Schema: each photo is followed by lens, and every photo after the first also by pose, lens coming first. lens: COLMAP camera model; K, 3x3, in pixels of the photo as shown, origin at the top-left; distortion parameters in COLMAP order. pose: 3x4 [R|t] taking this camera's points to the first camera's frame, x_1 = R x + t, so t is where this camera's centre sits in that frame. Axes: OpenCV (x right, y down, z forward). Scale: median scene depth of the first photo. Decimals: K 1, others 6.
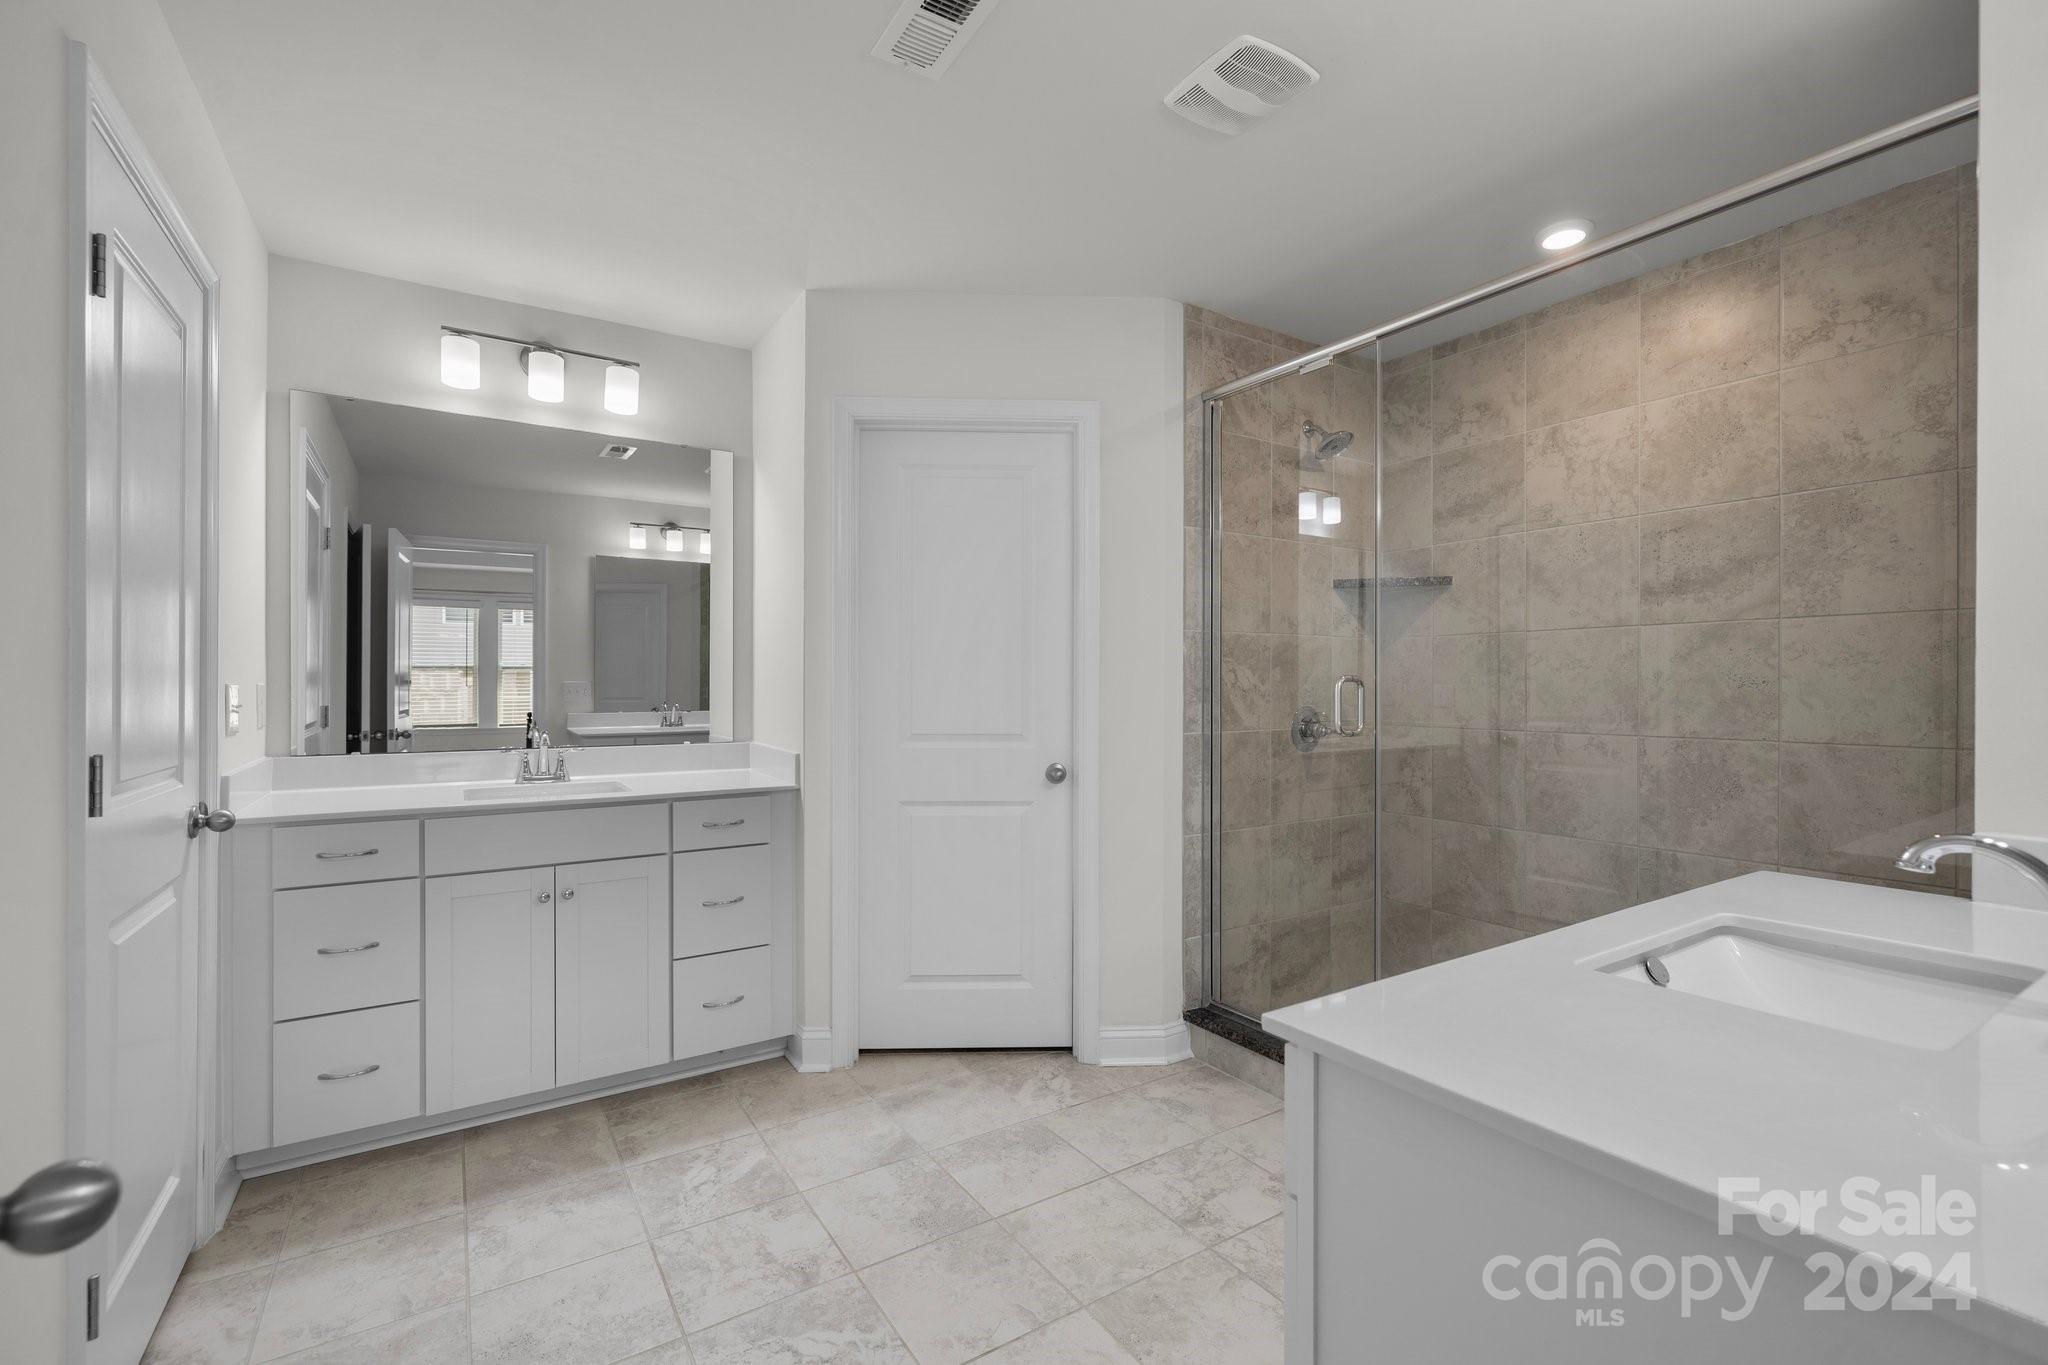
lens RADIAL K [[874.5, 0, 1023.6], [0, 874.5, 692.0], [0, 0, 1]] dist [-0.000619, -0.000173]
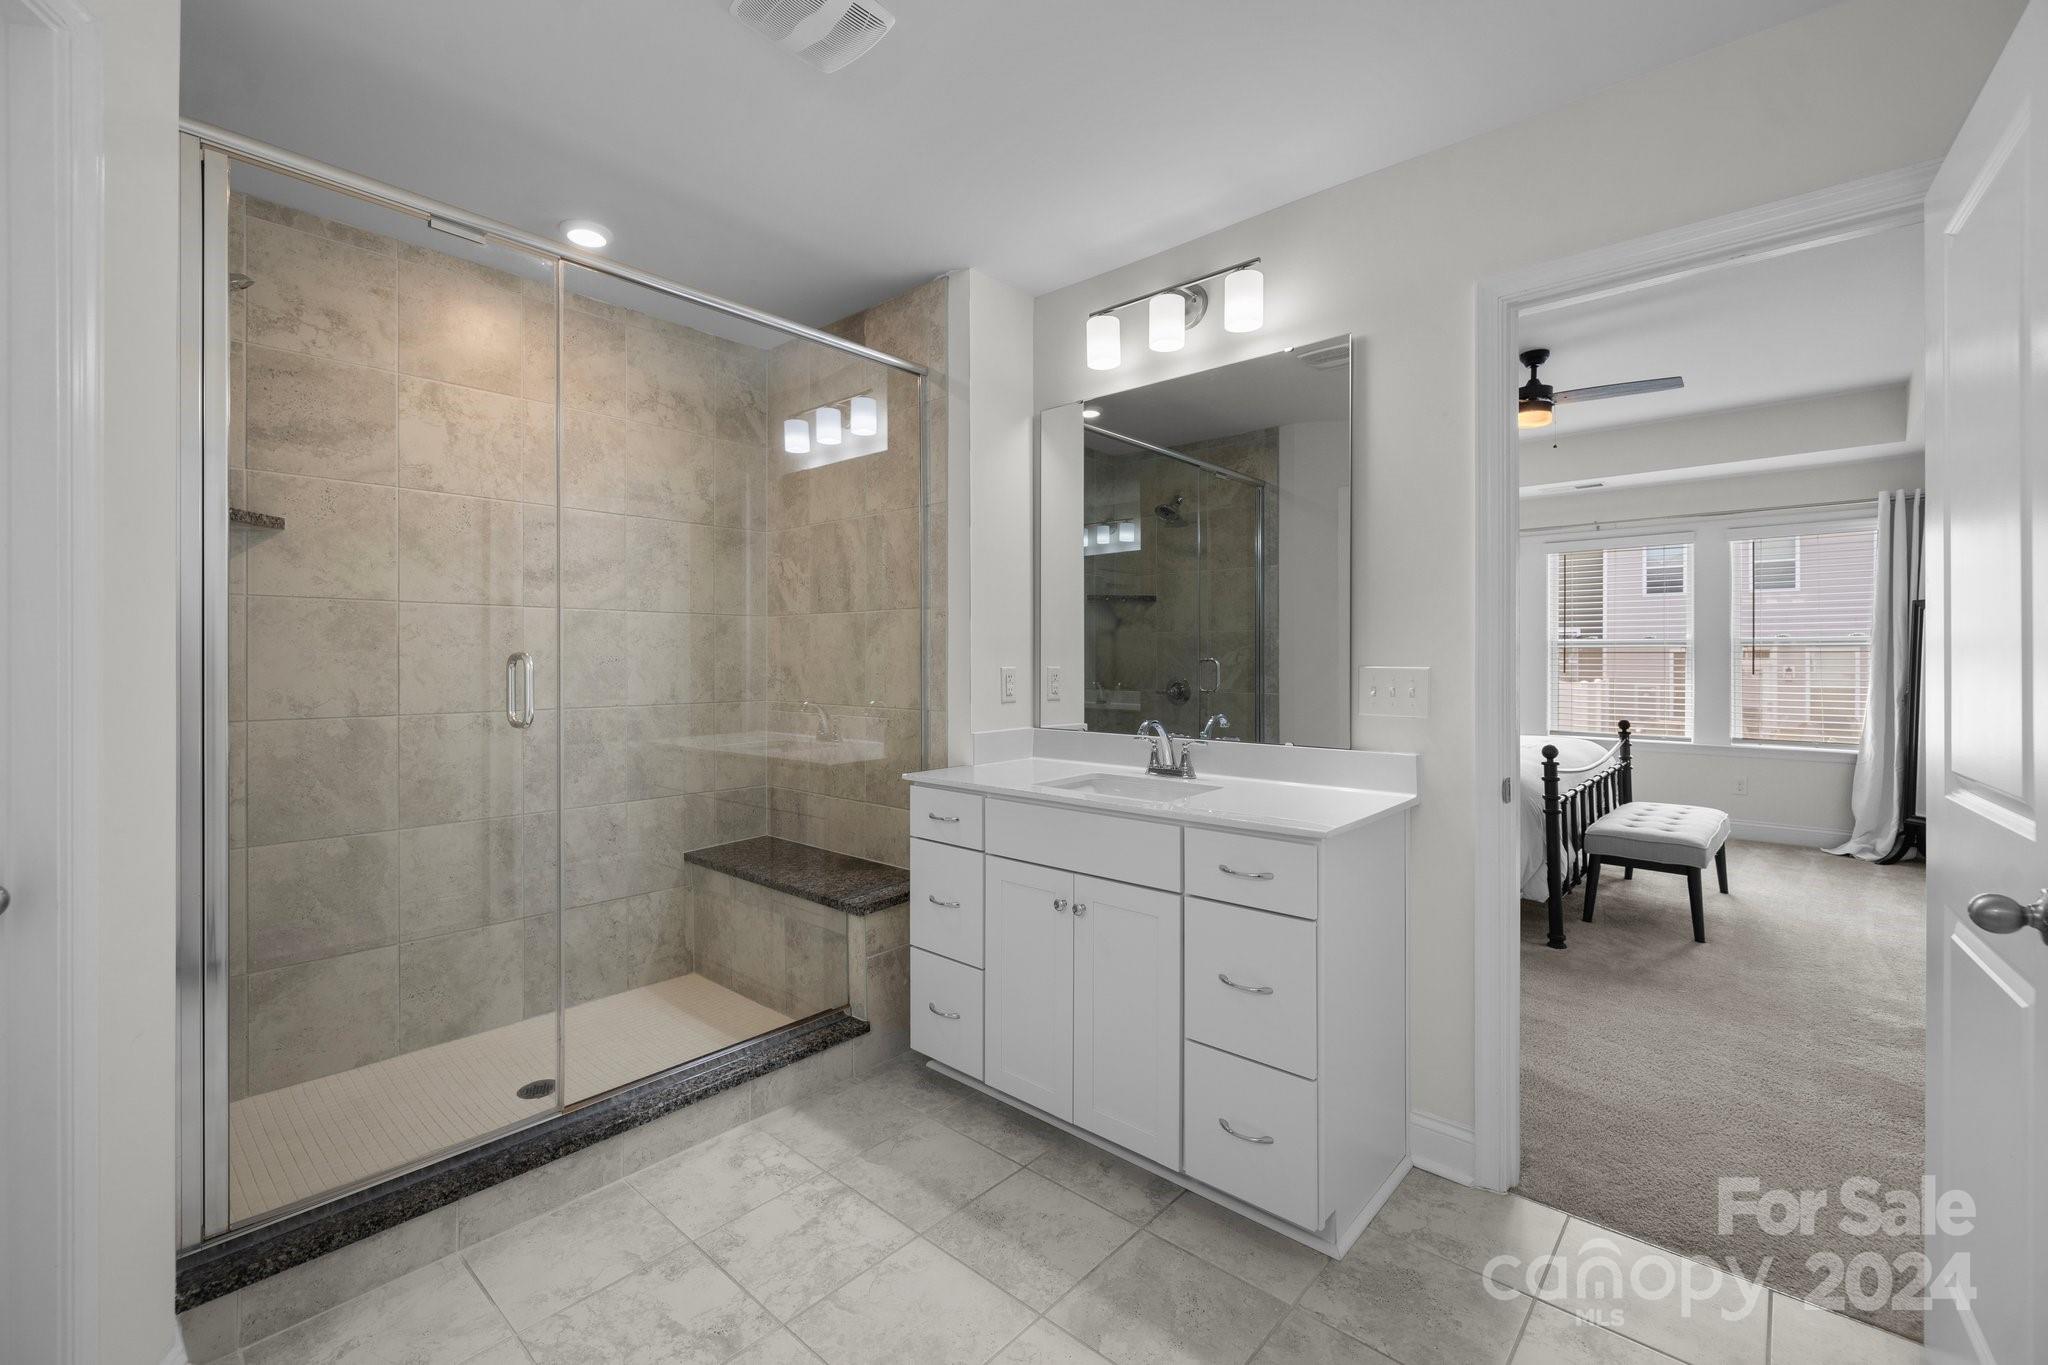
lens RADIAL K [[853.4, 0, 1008.3], [0, 853.4, 662.7], [0, 0, 1]] dist [-0.000543, 0.000105]
pose [[-0.247921, -0.001127, 0.968780, -0.431375], [0.009321, 0.999950, 0.003549, -0.005630], [-0.968735, 0.009910, -0.247898, 0.661397]]
